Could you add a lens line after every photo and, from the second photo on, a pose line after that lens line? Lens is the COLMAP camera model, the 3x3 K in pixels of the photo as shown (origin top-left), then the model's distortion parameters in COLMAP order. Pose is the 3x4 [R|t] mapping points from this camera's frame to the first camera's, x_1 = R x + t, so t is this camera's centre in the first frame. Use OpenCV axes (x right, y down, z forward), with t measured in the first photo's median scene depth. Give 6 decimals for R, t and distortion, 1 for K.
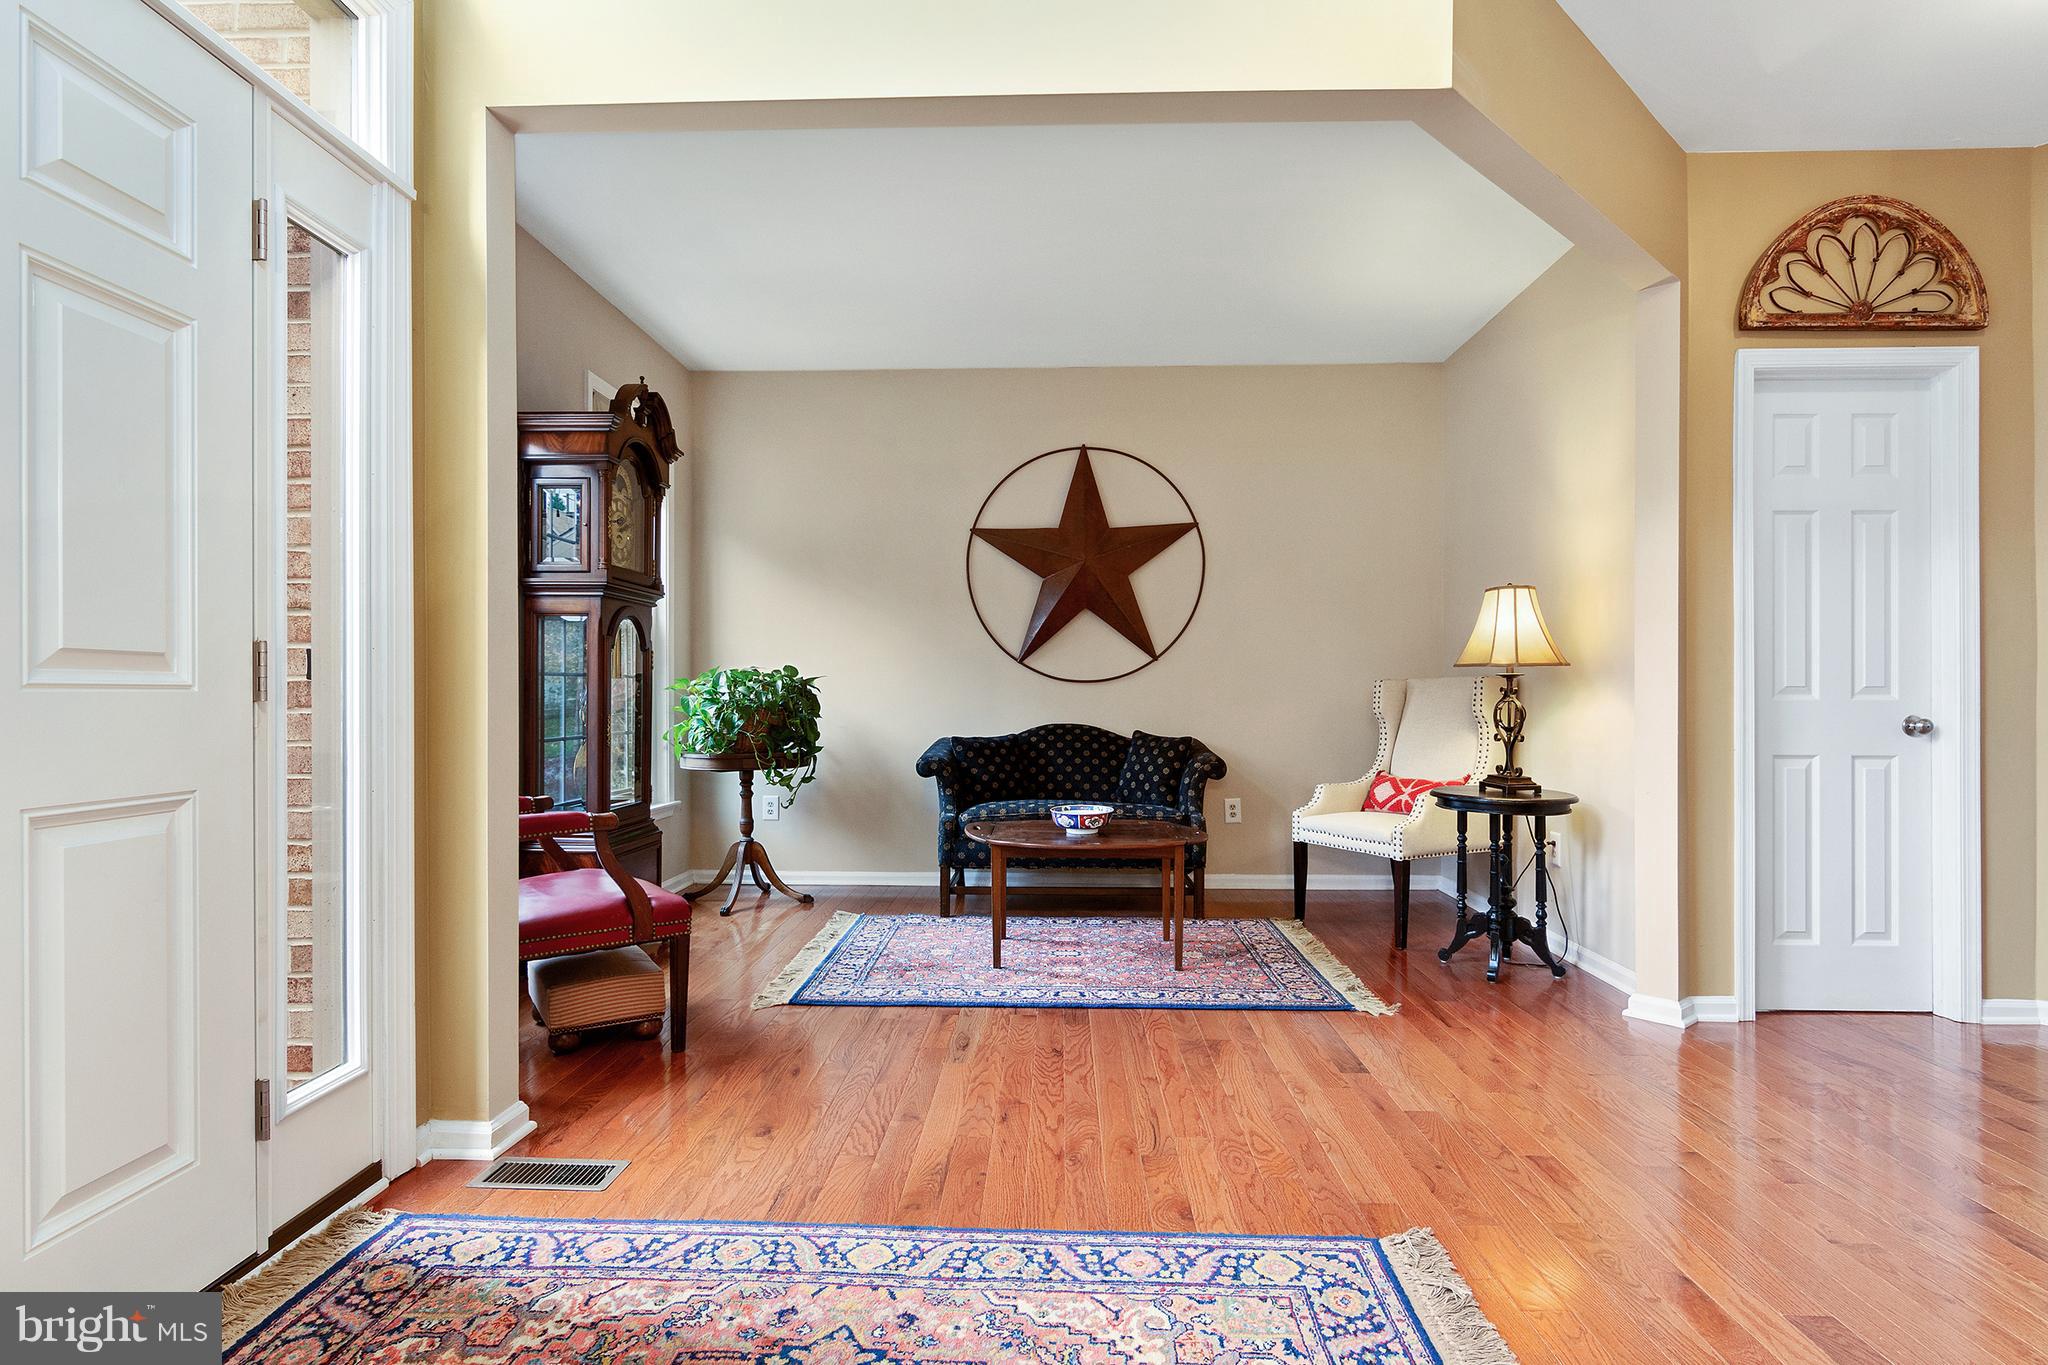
lens RADIAL K [[1051.5, 0, 1041.8], [0, 1051.5, 696.4], [0, 0, 1]] dist [-0.004161, -0.001348]
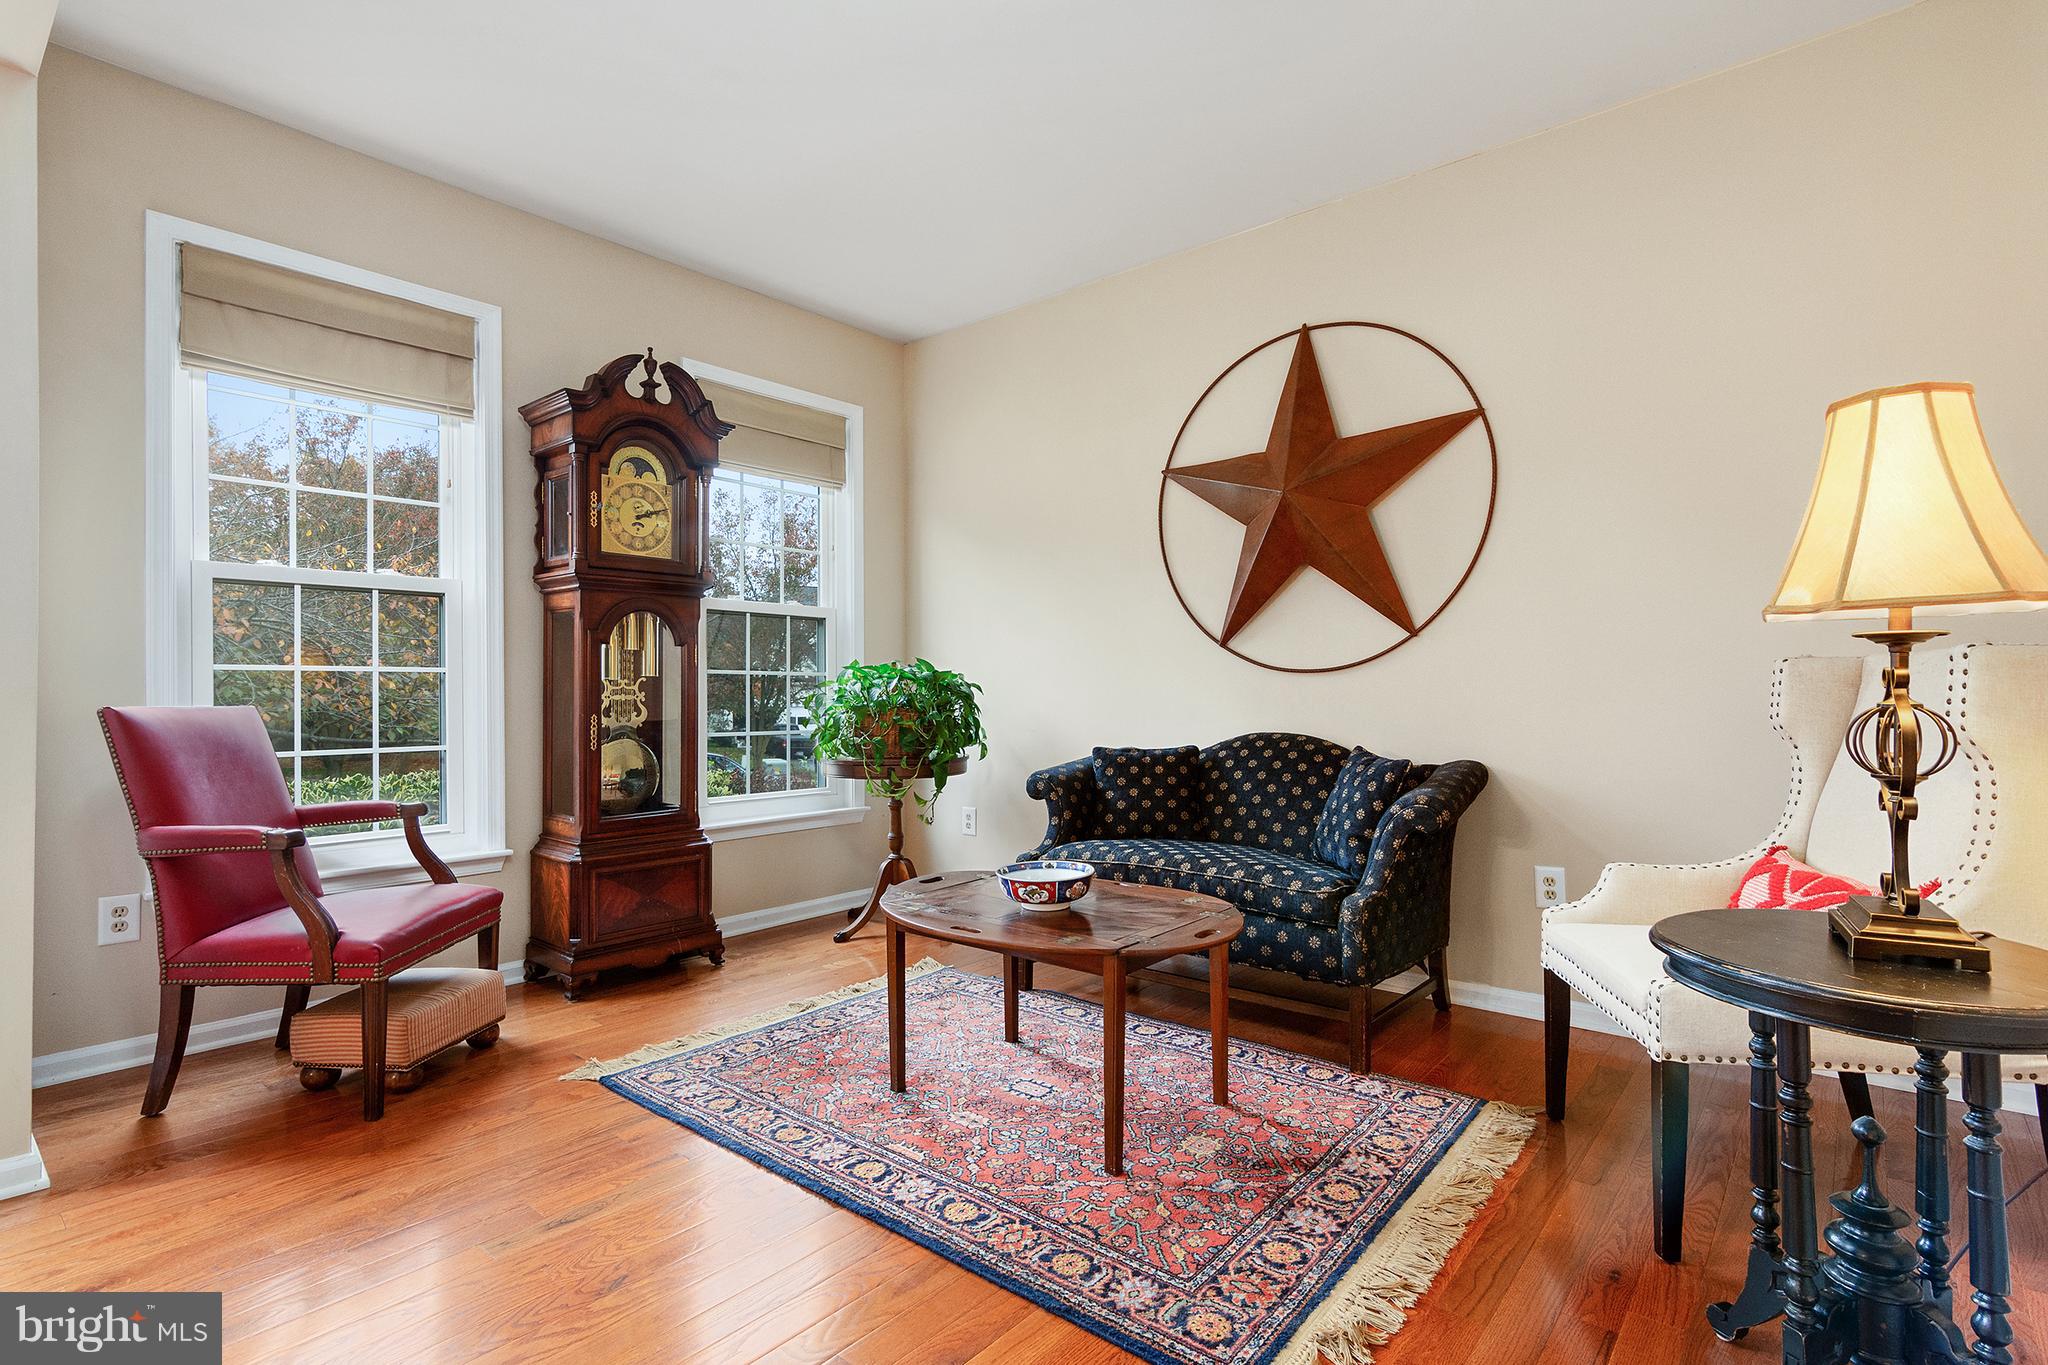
lens RADIAL K [[1000.8, 0, 1059.4], [0, 1000.8, 681.2], [0, 0, 1]] dist [0.004020, 0.001452]
pose [[0.781391, -0.010871, -0.623948, 0.353860], [0.000504, 0.999859, -0.016790, 0.003415], [0.624042, 0.012805, 0.781286, 0.439179]]
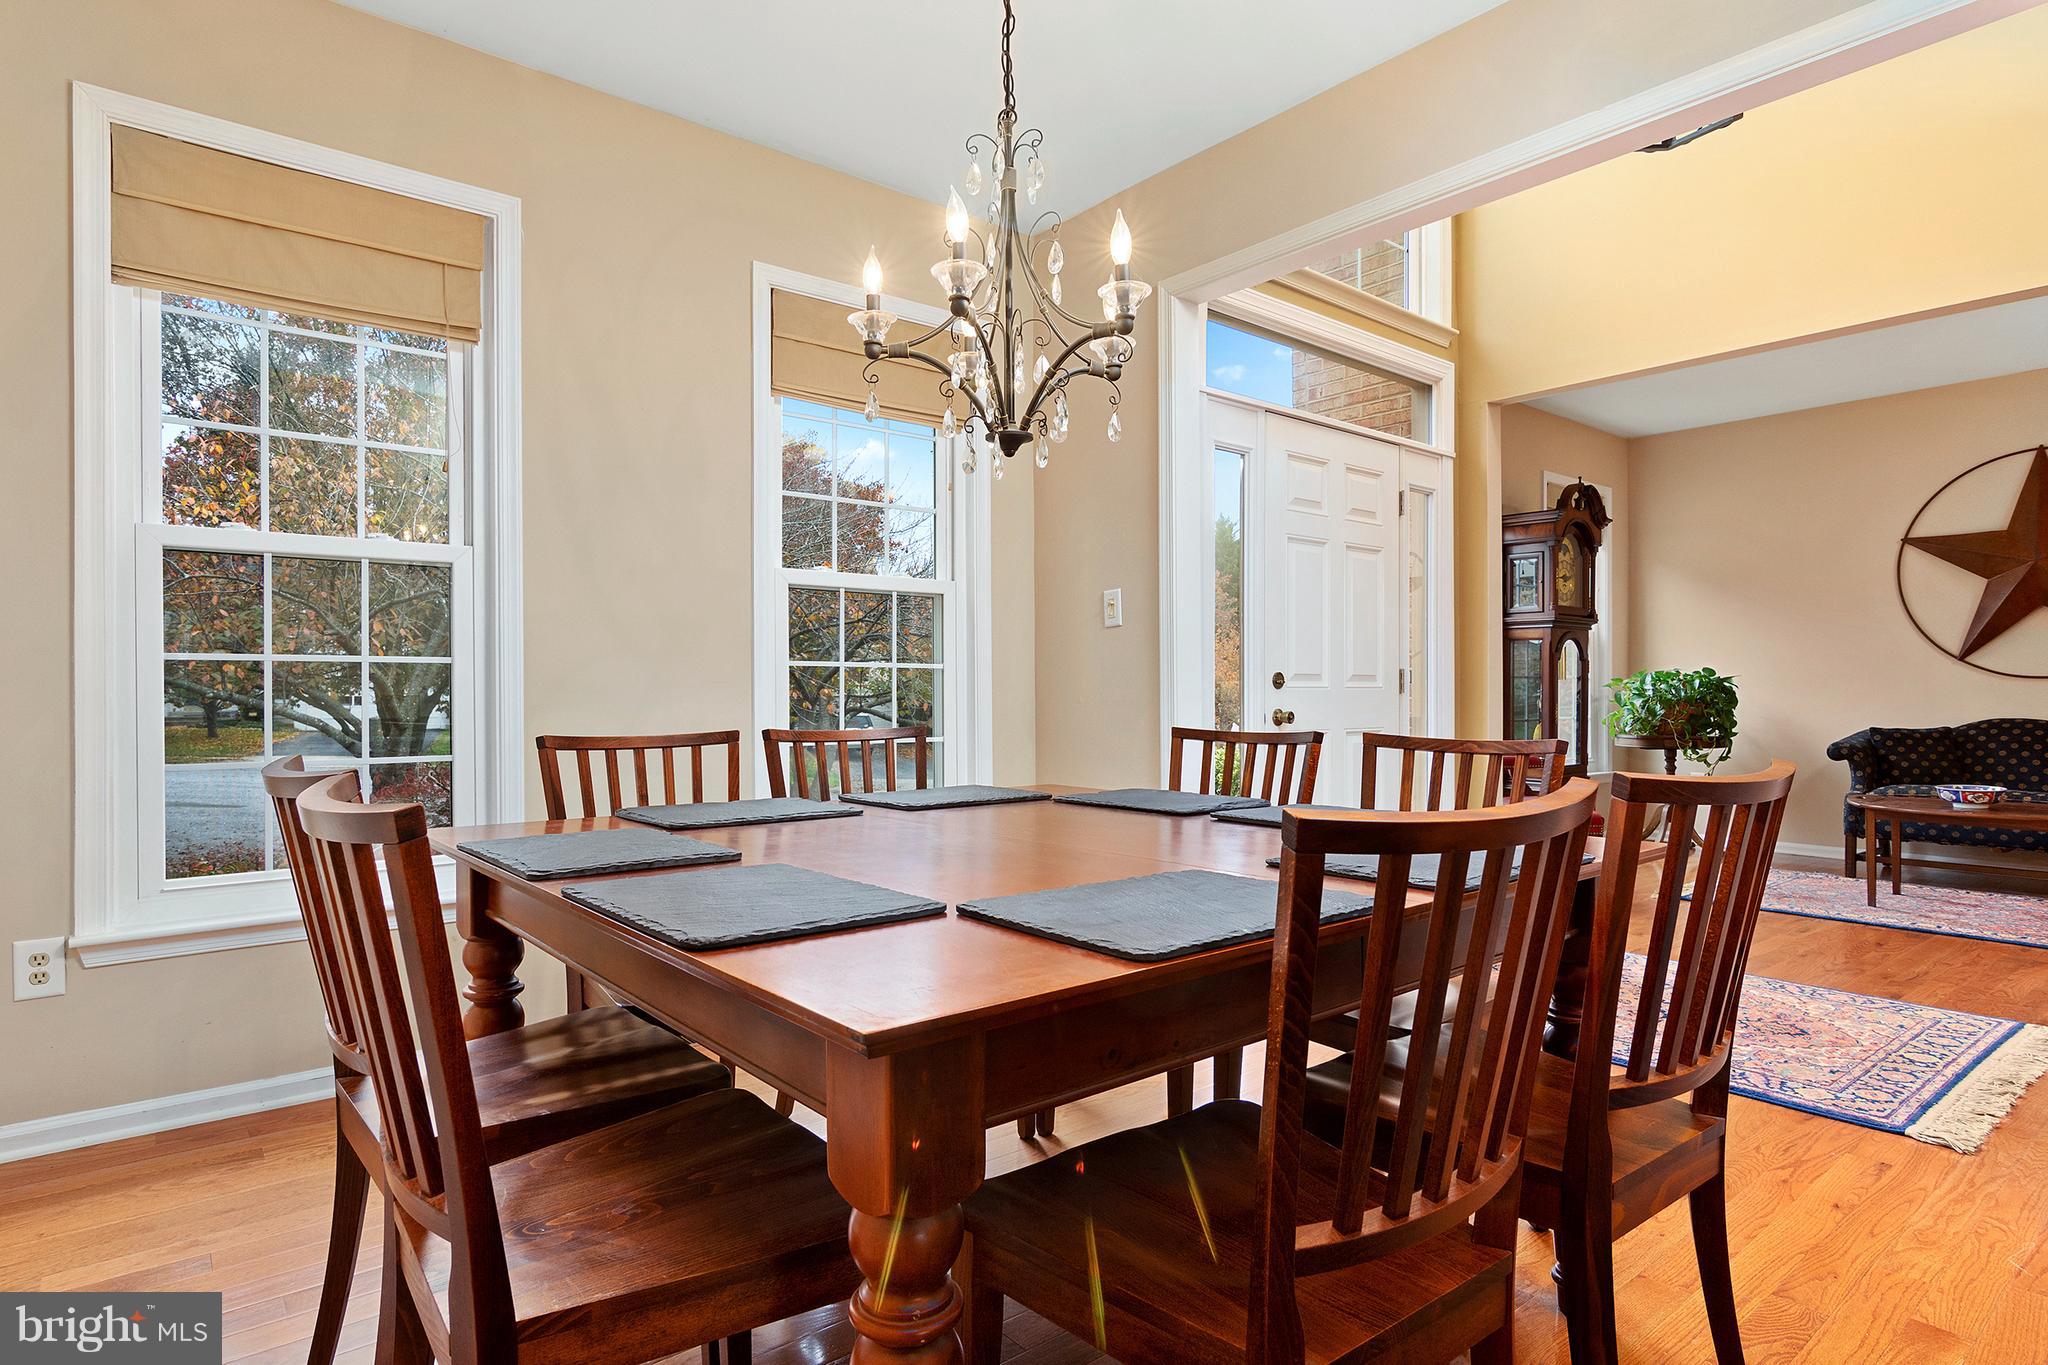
lens RADIAL K [[1205.0, 0, 970.7], [0, 1205.0, 688.0], [0, 0, 1]] dist [0.003662, 0.003804]
pose [[0.652654, -0.001358, -0.757655, 0.280303], [-0.000697, 0.999997, -0.002393, -0.000516], [0.757656, 0.002090, 0.652651, -0.615407]]
